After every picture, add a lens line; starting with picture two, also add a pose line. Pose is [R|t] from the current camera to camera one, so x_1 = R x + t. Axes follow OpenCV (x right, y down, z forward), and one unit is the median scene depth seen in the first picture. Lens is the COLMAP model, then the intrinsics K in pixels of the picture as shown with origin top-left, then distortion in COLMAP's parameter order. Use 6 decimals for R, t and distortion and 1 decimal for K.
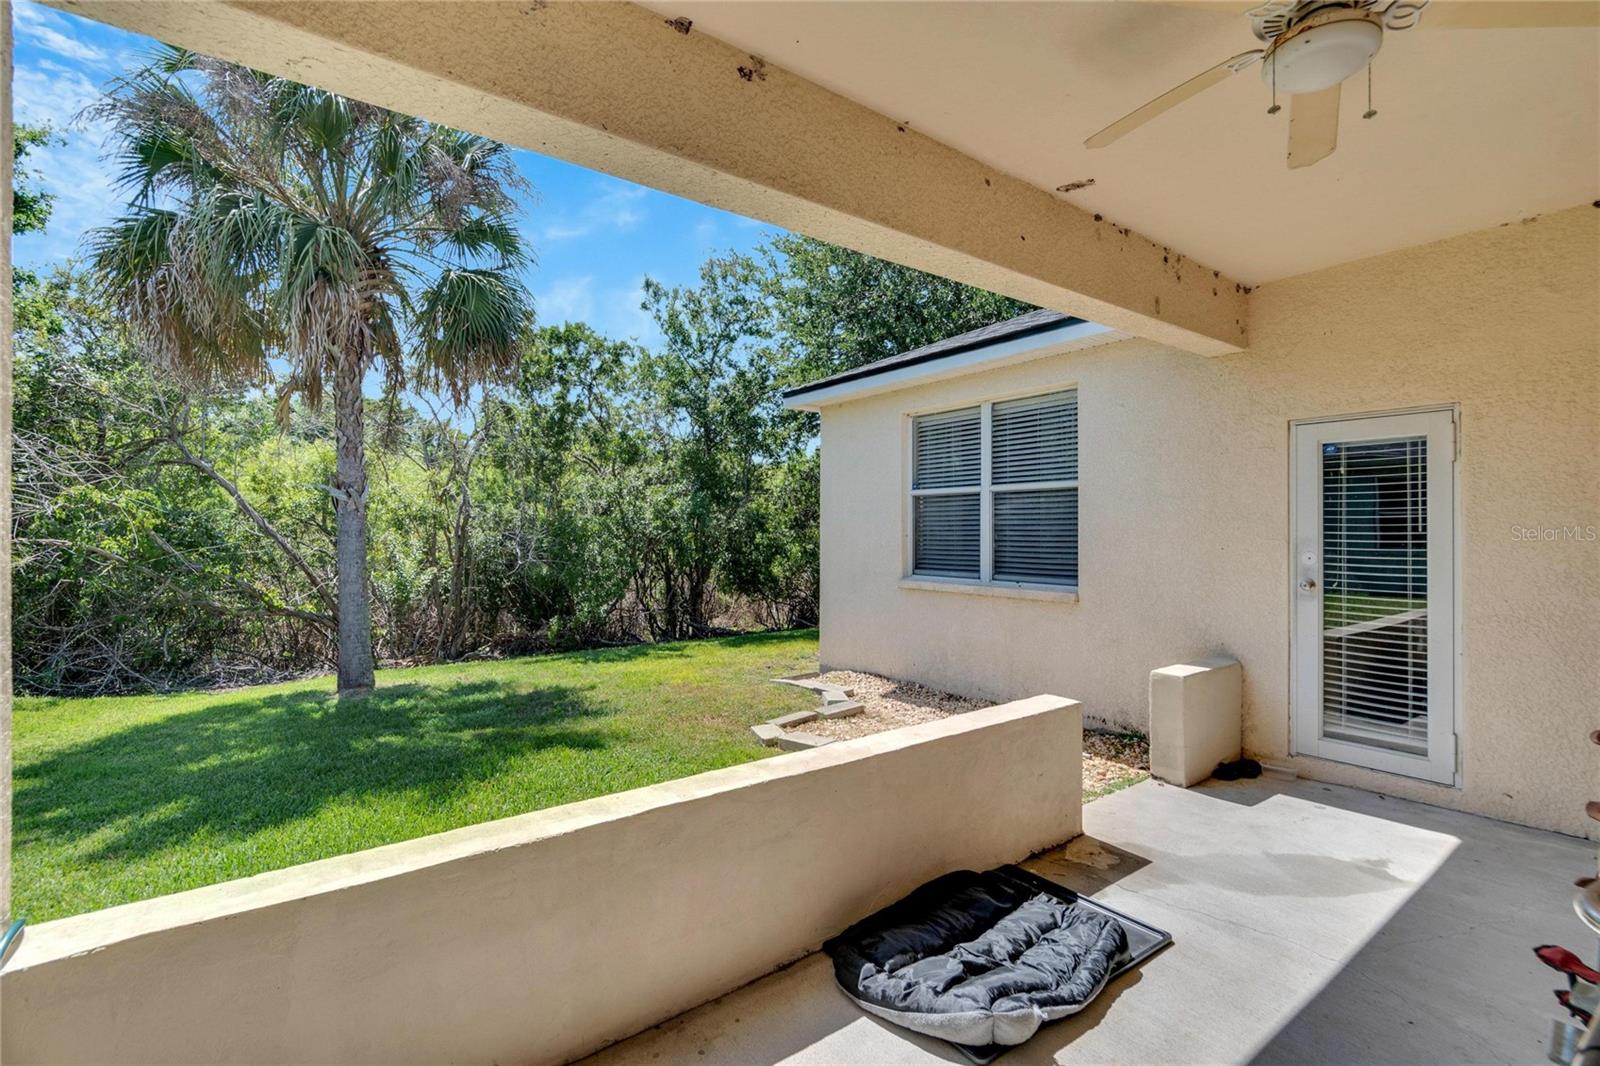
lens RADIAL K [[705.1, 0, 791.6], [0, 705.1, 532.9], [0, 0, 1]] dist [-0.002252, -0.000796]
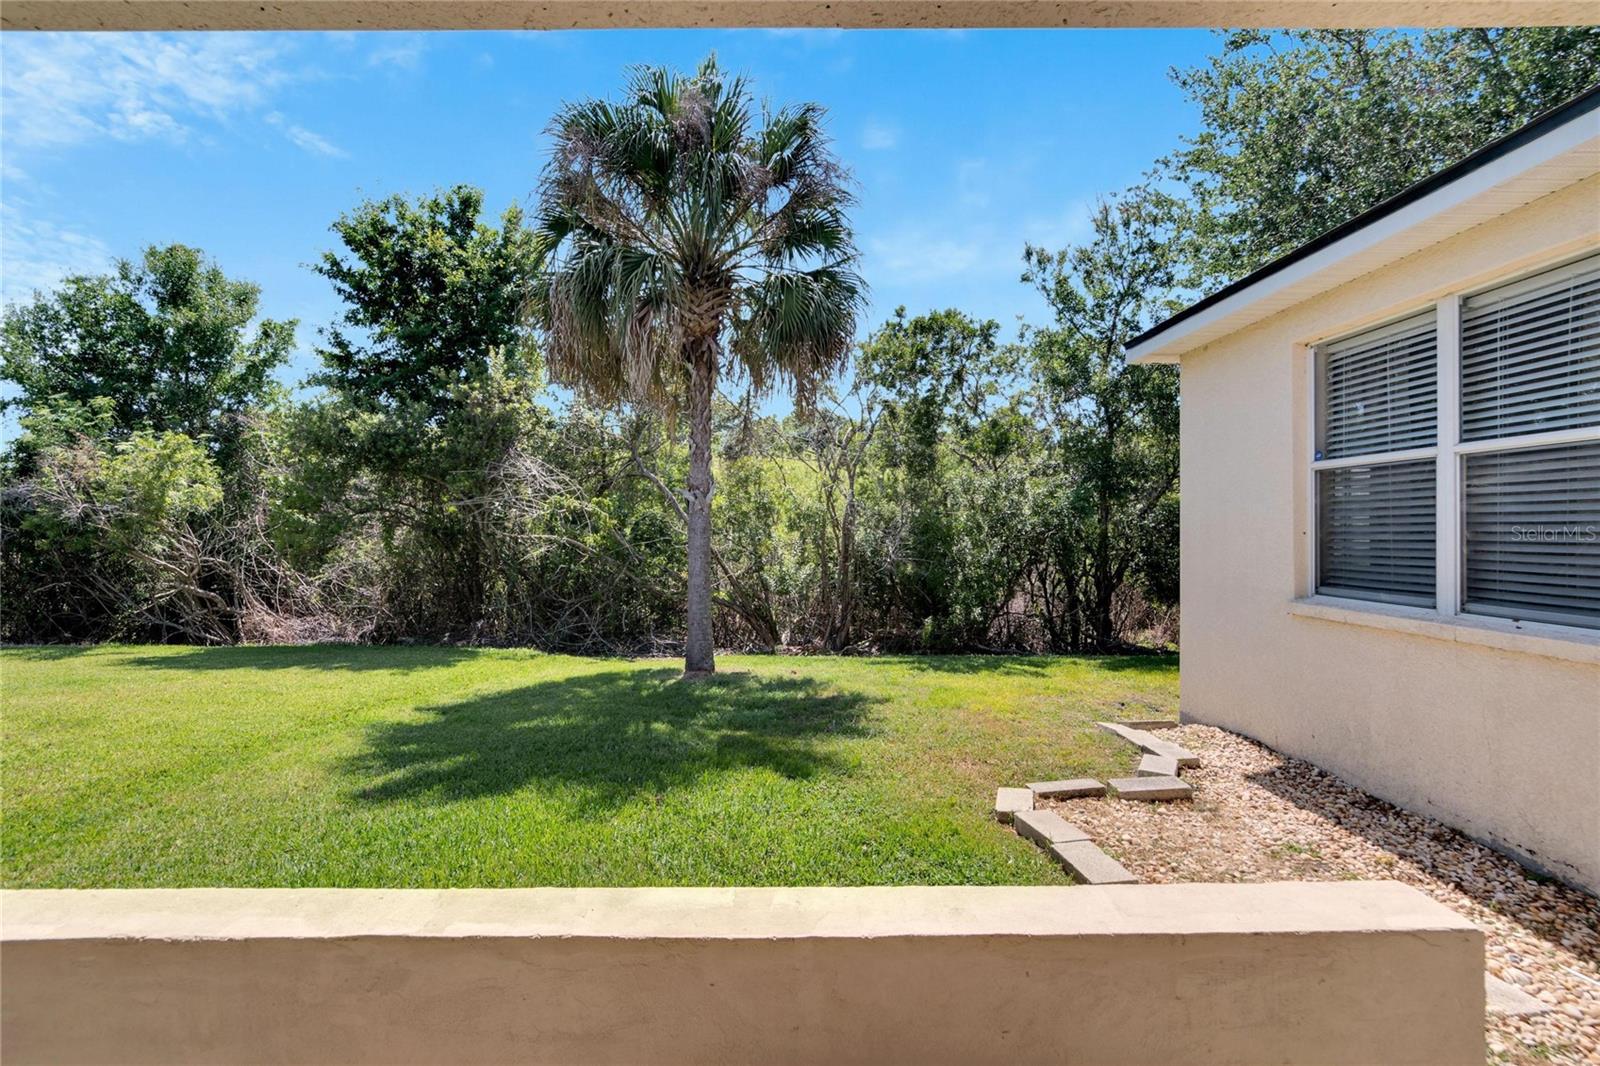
lens RADIAL K [[705.1, 0, 791.6], [0, 705.1, 532.9], [0, 0, 1]] dist [-0.002252, -0.000796]
pose [[0.811753, 0.000604, -0.584000, 0.144422], [0.001029, 0.999996, 0.002464, 0.001393], [0.584000, -0.002601, 0.811750, 0.189590]]
